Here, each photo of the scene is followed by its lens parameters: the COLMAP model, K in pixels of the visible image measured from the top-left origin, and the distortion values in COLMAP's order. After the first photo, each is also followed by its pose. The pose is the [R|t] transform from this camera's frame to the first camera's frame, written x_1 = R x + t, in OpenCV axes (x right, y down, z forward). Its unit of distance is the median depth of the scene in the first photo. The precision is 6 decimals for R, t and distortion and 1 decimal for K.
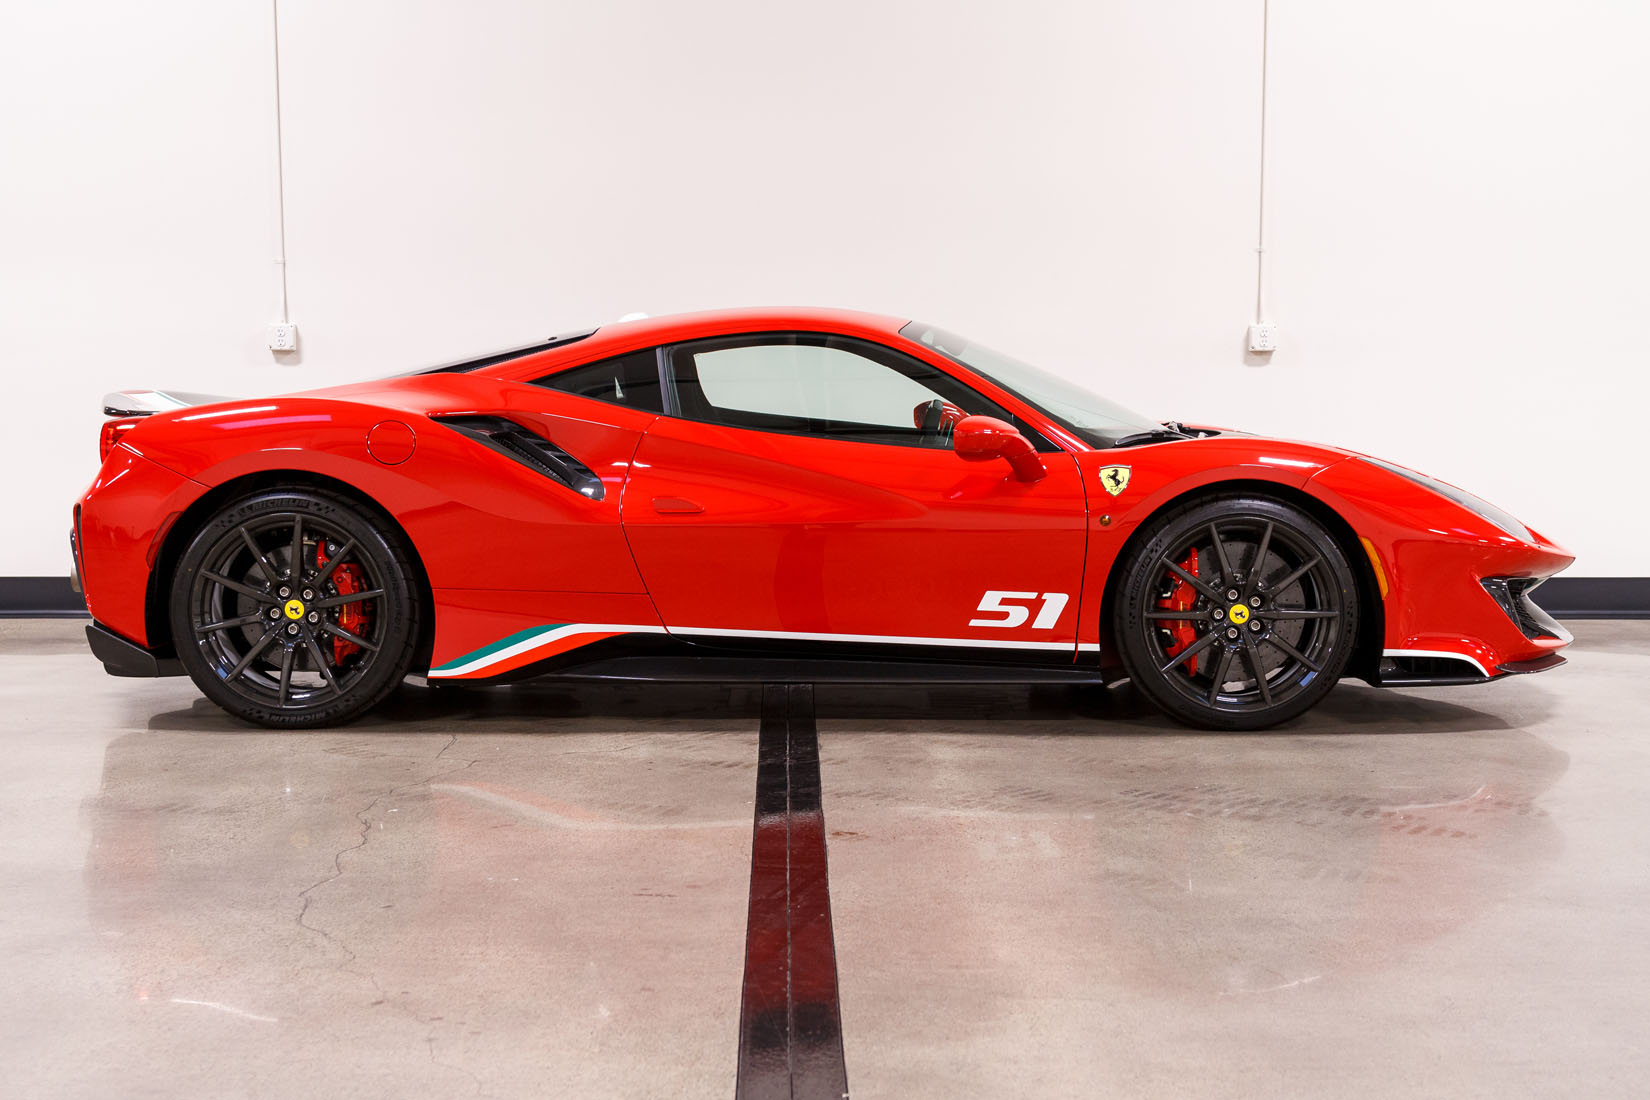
lens RADIAL K [[2179.7, 0, 825.0], [0, 2179.7, 550.0], [0, 0, 1]] dist [0.002534, 0.006529]
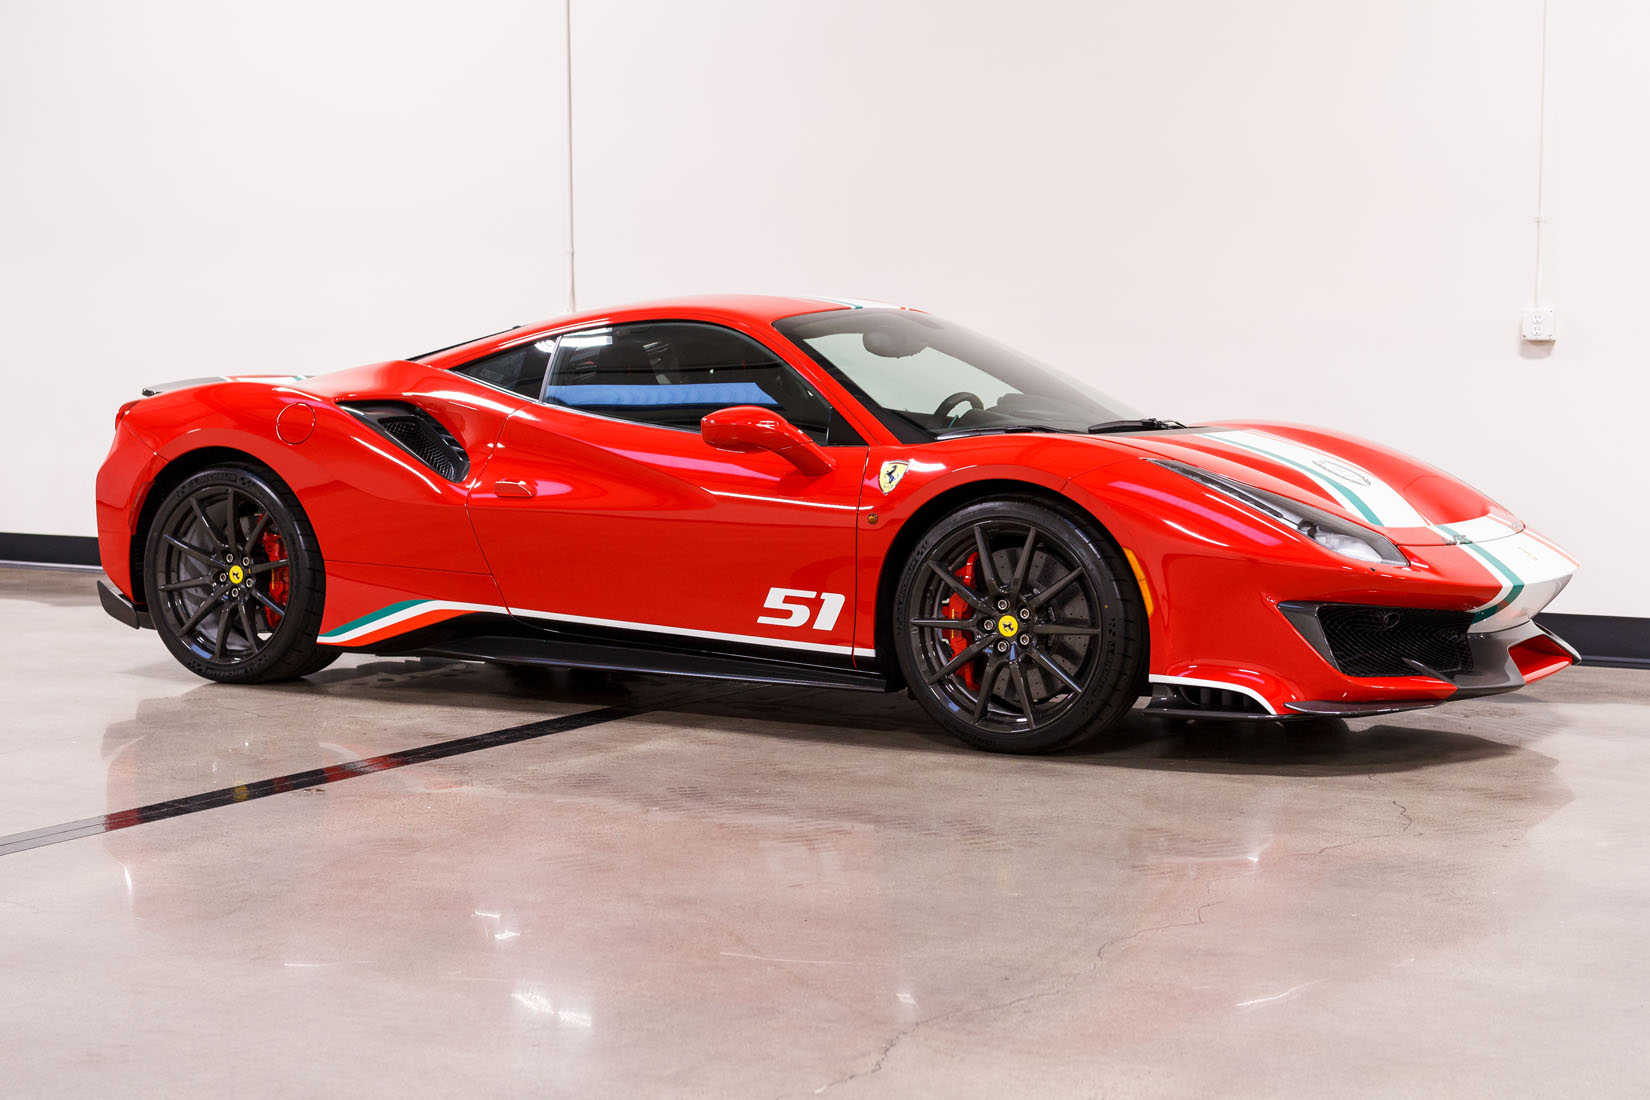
lens RADIAL K [[2692.4, 0, 825.0], [0, 2692.4, 550.0], [0, 0, 1]] dist [0.044677, 0.042923]
pose [[0.860320, 0.040484, -0.508143, 0.699870], [-0.047594, 0.998866, -0.001000, 0.002165], [0.507527, 0.025045, 0.861272, -0.017855]]
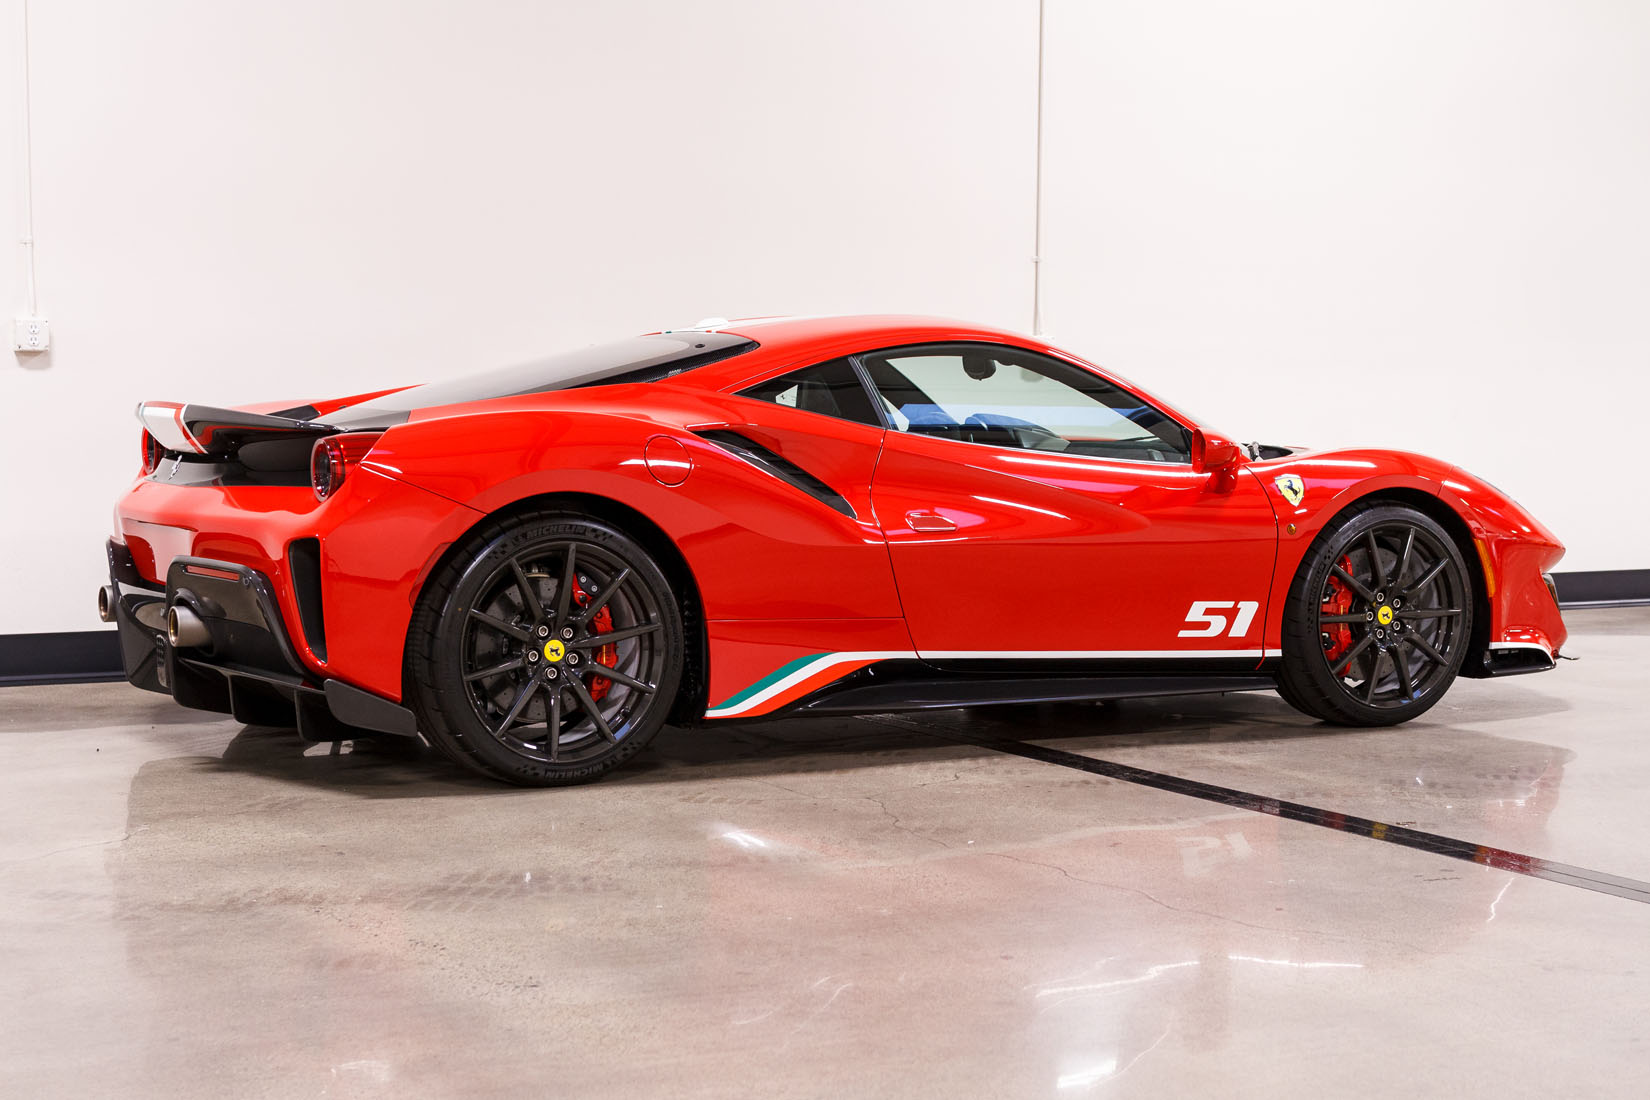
lens RADIAL K [[2589.9, 0, 825.0], [0, 2589.9, 550.0], [0, 0, 1]] dist [0.011004, 0.002813]
pose [[0.878867, -0.025905, 0.476364, -0.645299], [0.033067, 0.999431, -0.006655, -0.002789], [-0.475920, 0.021601, 0.879223, 0.026015]]
